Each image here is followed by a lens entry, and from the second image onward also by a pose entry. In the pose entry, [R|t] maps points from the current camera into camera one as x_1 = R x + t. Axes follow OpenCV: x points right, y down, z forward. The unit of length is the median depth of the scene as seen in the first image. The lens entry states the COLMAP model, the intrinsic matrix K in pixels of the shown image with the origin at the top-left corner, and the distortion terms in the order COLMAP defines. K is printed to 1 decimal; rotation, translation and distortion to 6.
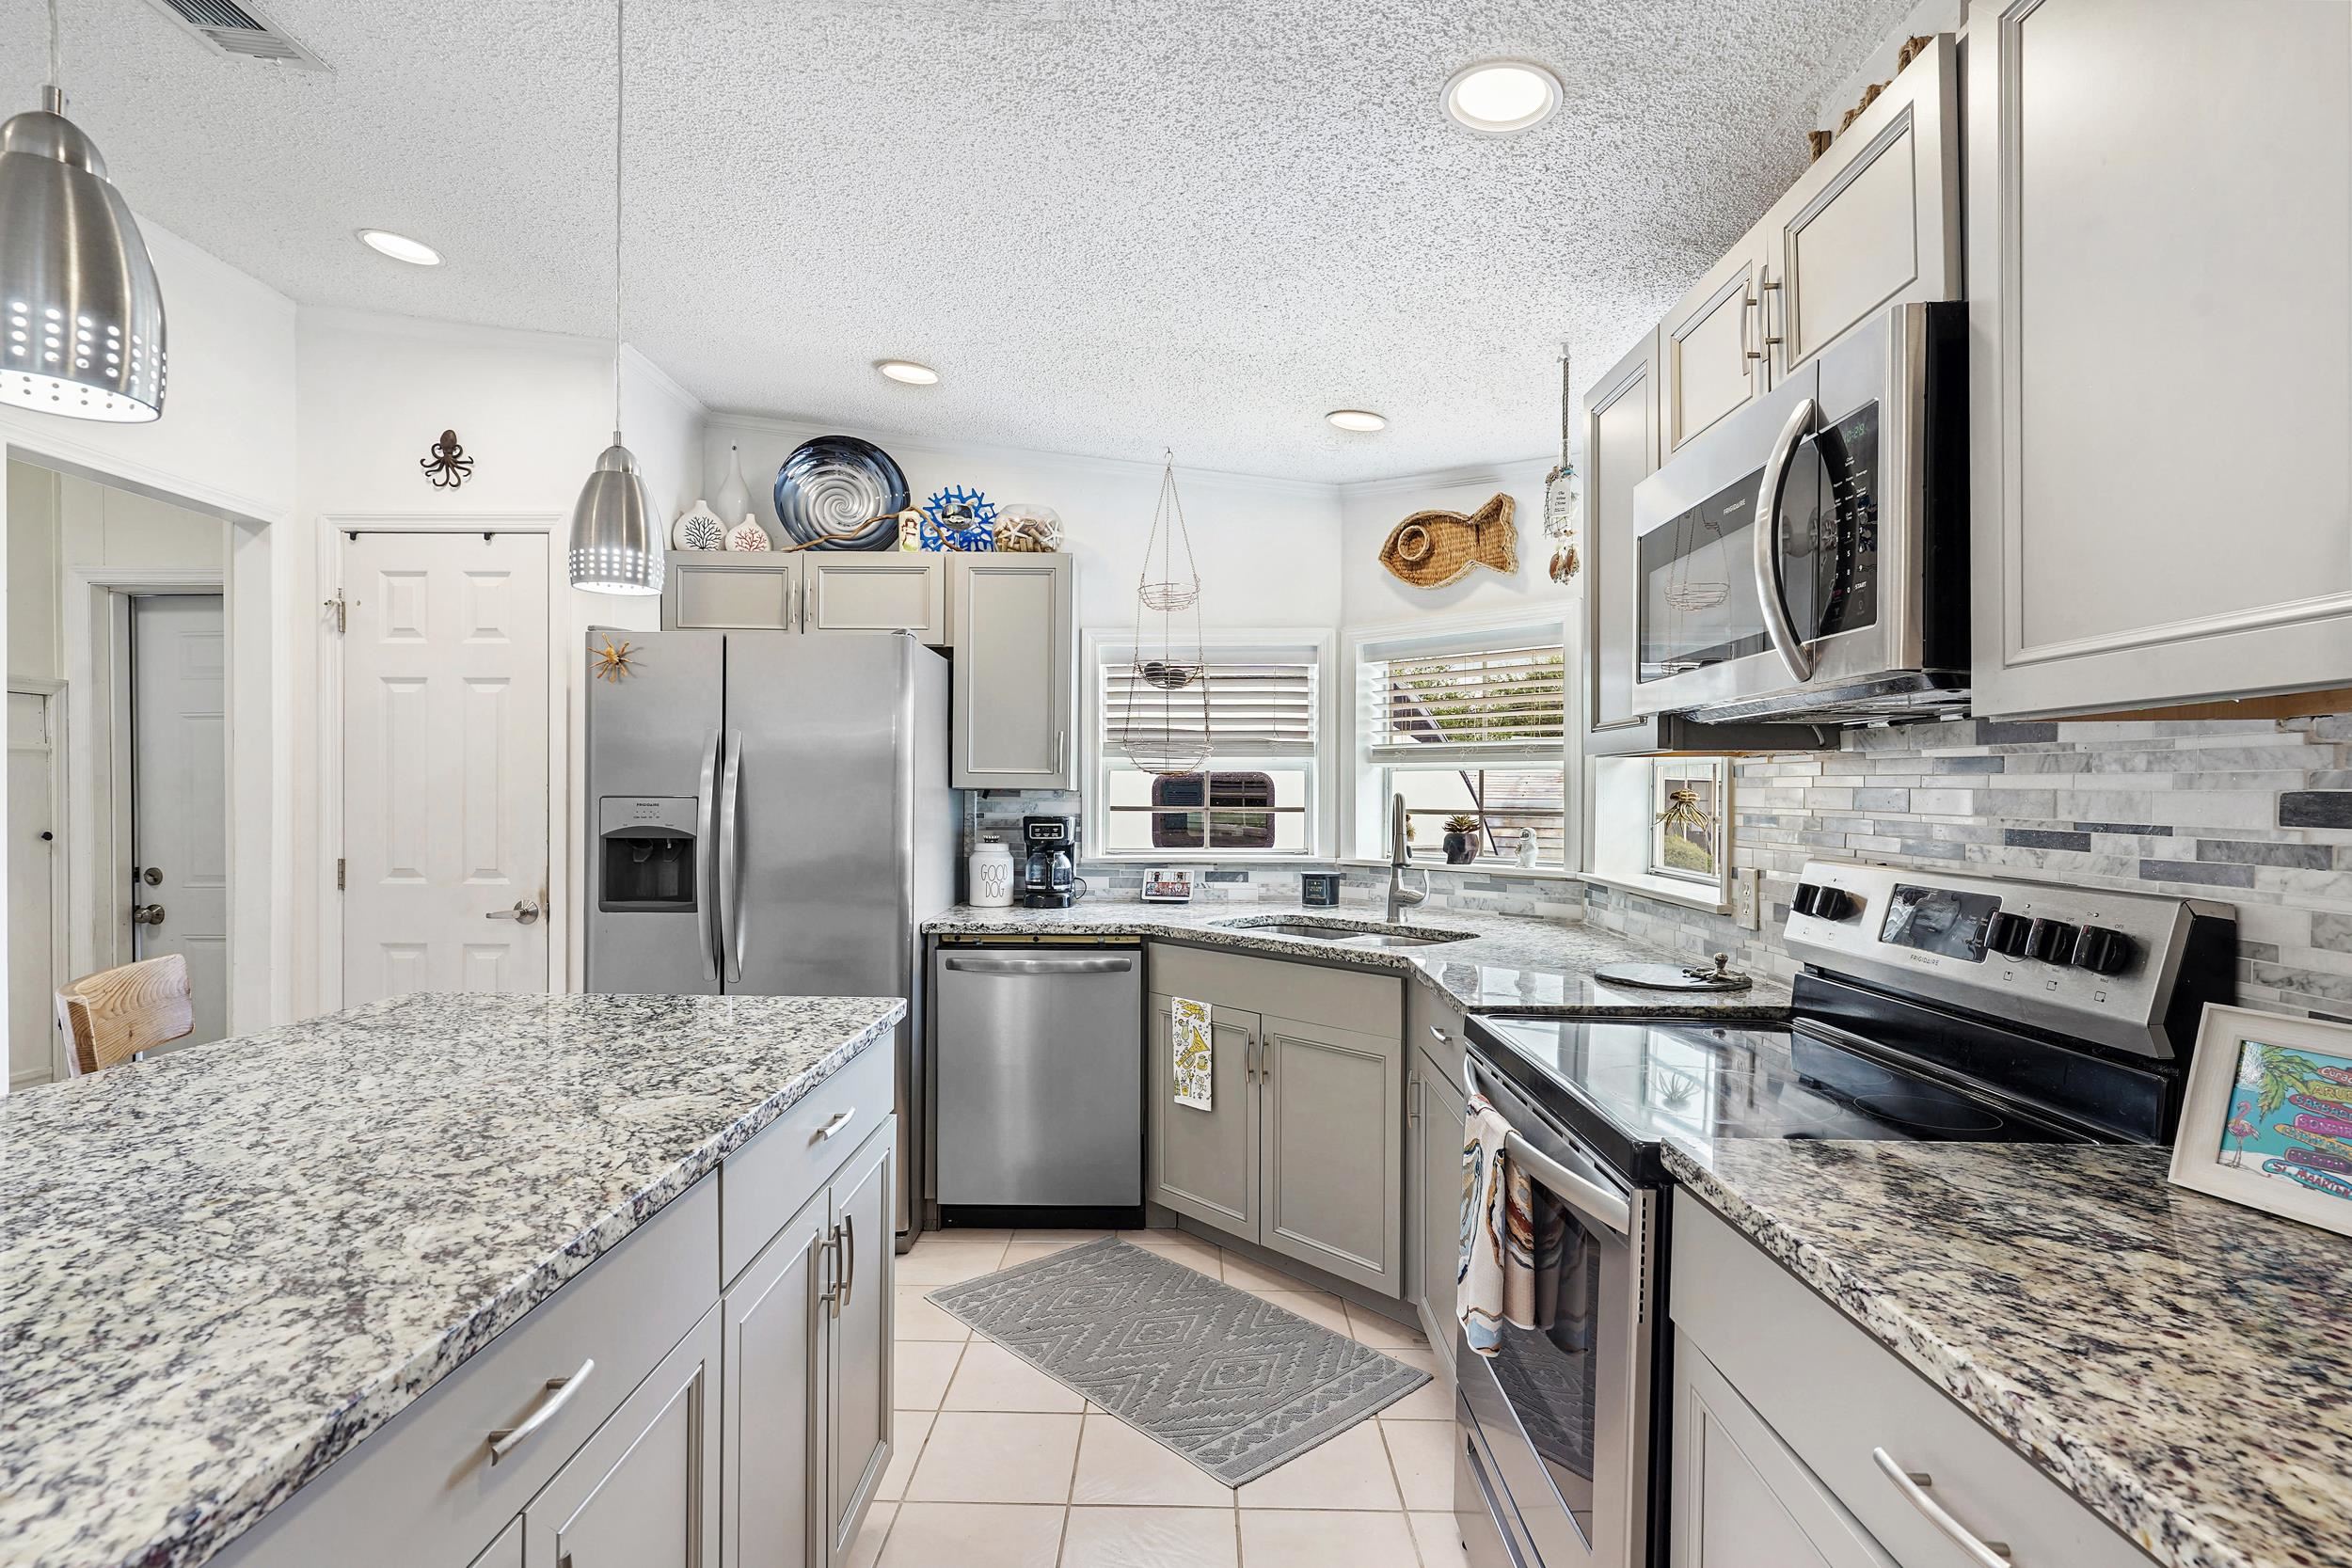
lens RADIAL K [[1135.4, 0, 1176.1], [0, 1135.4, 801.7], [0, 0, 1]] dist [-0.005087, 0.001581]
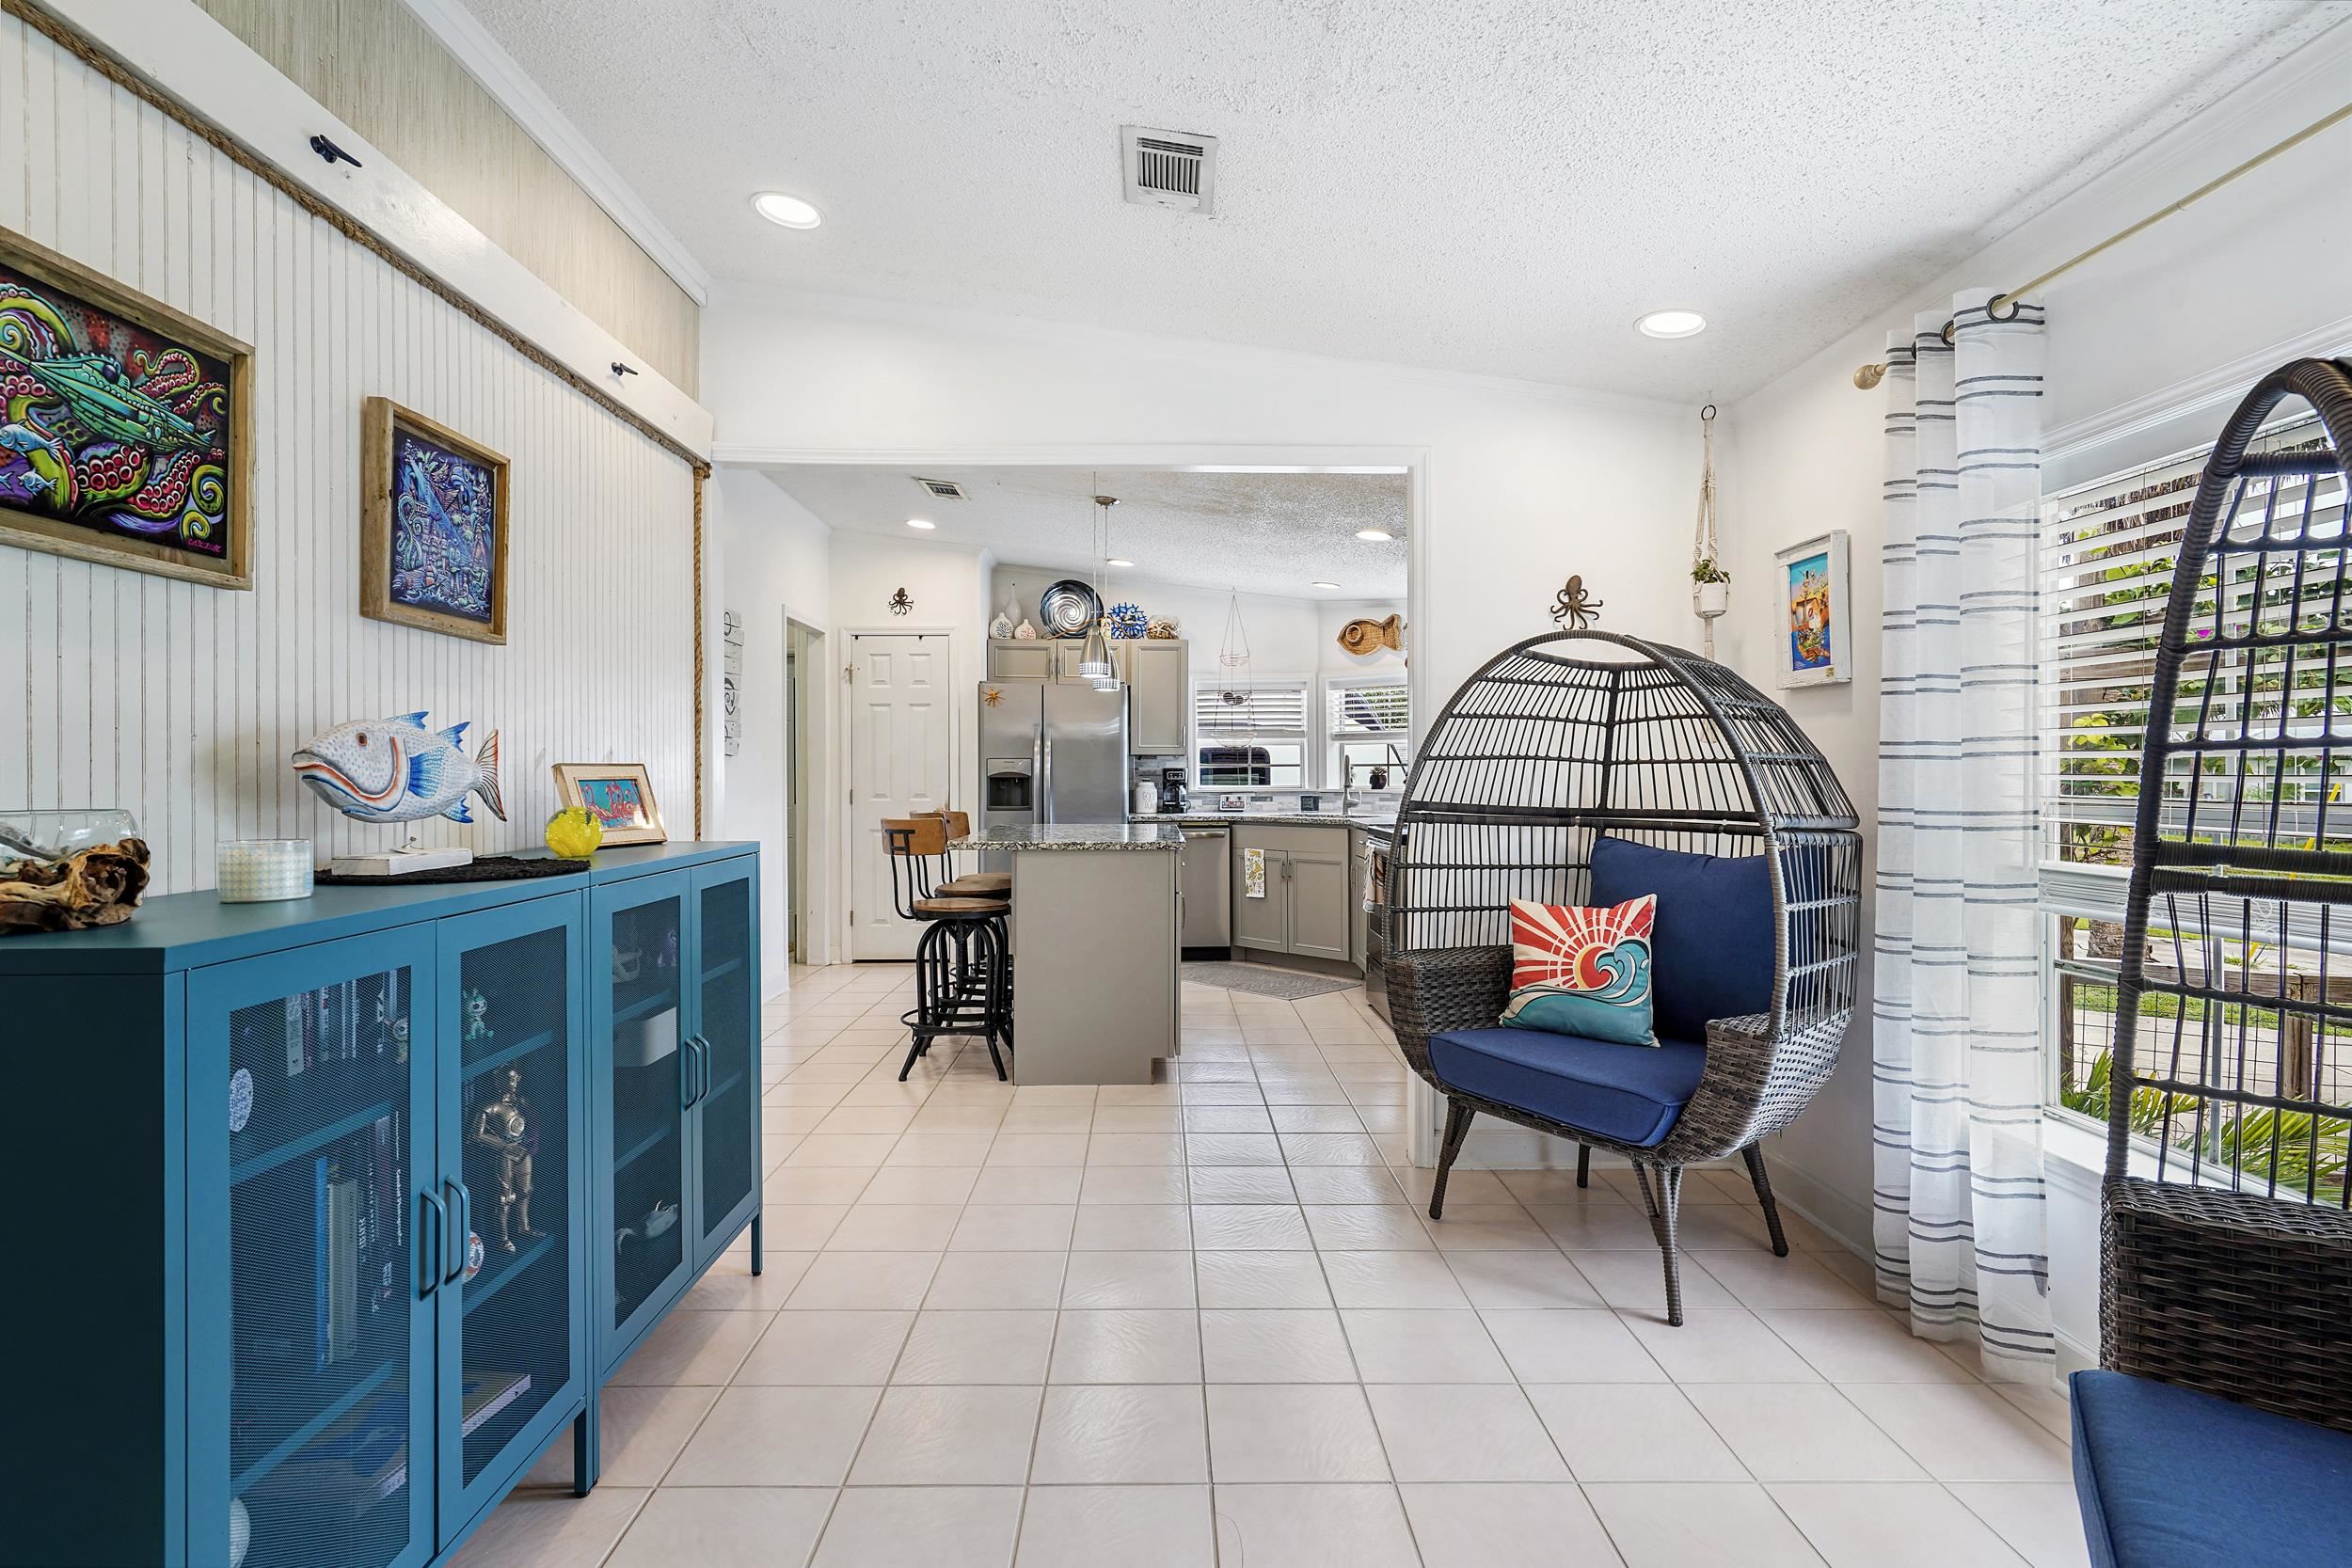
lens RADIAL K [[1135.4, 0, 1164.5], [0, 1135.4, 772.7], [0, 0, 1]] dist [-0.005087, 0.001581]
pose [[0.999628, -0.007868, 0.026111, -0.186083], [0.007984, 0.999959, -0.004368, 0.029534], [-0.026075, 0.004575, 0.999650, -1.030118]]
